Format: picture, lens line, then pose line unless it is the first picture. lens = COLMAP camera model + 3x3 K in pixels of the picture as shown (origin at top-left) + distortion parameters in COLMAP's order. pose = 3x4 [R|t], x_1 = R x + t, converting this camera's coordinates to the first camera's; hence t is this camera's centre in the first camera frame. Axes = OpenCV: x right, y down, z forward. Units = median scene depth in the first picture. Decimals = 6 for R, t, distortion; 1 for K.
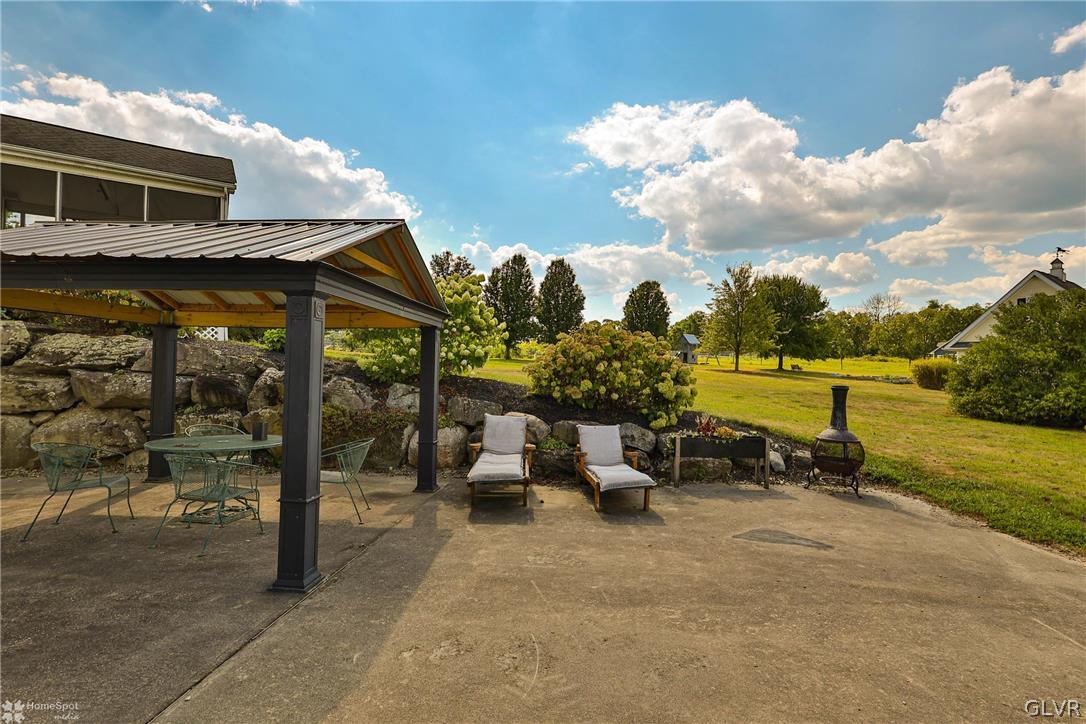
lens RADIAL K [[528.3, 0, 541.8], [0, 528.3, 363.8], [0, 0, 1]] dist [0.000975, 0.000063]
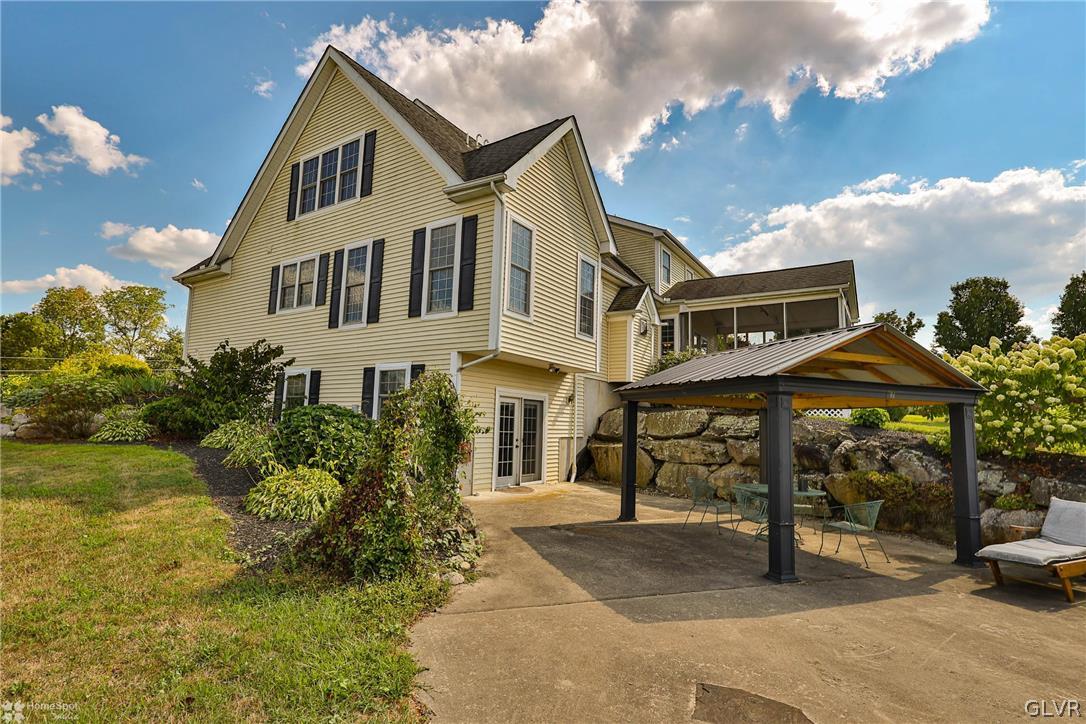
lens RADIAL K [[528.3, 0, 541.8], [0, 528.3, 363.8], [0, 0, 1]] dist [0.000975, 0.000063]
pose [[0.393422, -0.111169, -0.912612, 0.354346], [-0.013997, 0.991823, -0.126851, -0.002659], [0.919251, 0.062680, 0.388649, -0.140255]]
